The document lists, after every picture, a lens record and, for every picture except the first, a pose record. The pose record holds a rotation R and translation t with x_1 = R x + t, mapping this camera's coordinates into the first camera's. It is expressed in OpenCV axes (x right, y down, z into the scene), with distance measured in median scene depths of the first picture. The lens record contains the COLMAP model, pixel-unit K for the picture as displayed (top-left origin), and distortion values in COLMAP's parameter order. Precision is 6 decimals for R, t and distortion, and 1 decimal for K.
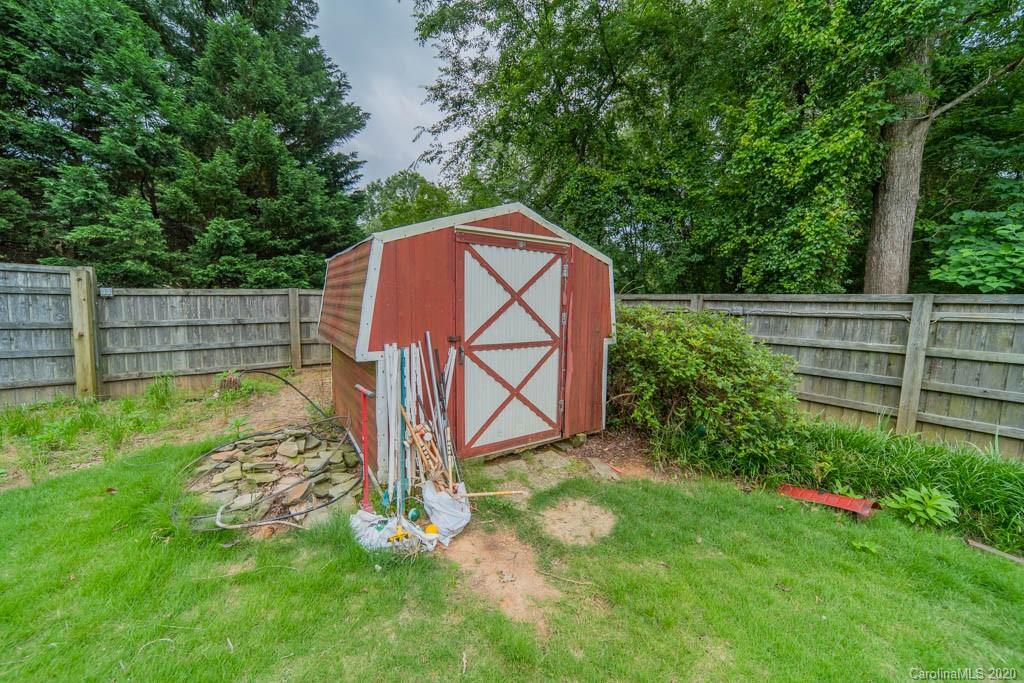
lens RADIAL K [[367.8, 0, 517.4], [0, 367.8, 345.3], [0, 0, 1]] dist [0.009123, 0.000215]
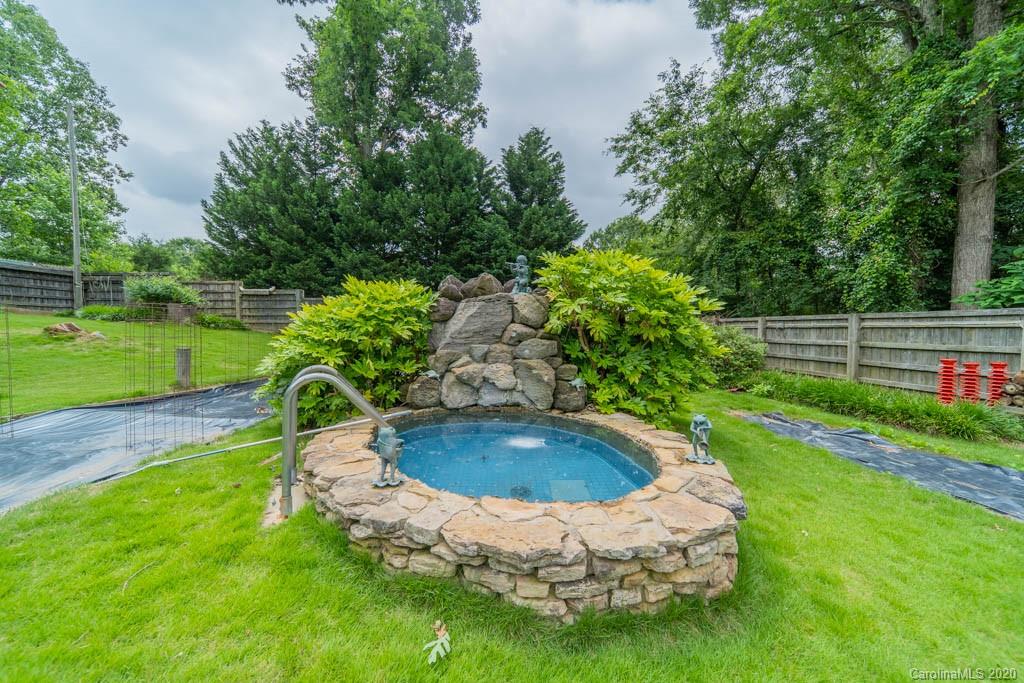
lens RADIAL K [[367.8, 0, 511.3], [0, 367.8, 342.8], [0, 0, 1]] dist [0.009123, 0.000215]
pose [[0.832115, 0.007208, -0.554556, 0.432501], [-0.057972, 0.995568, -0.074046, 0.159037], [0.551565, 0.093764, 0.828845, -0.956469]]
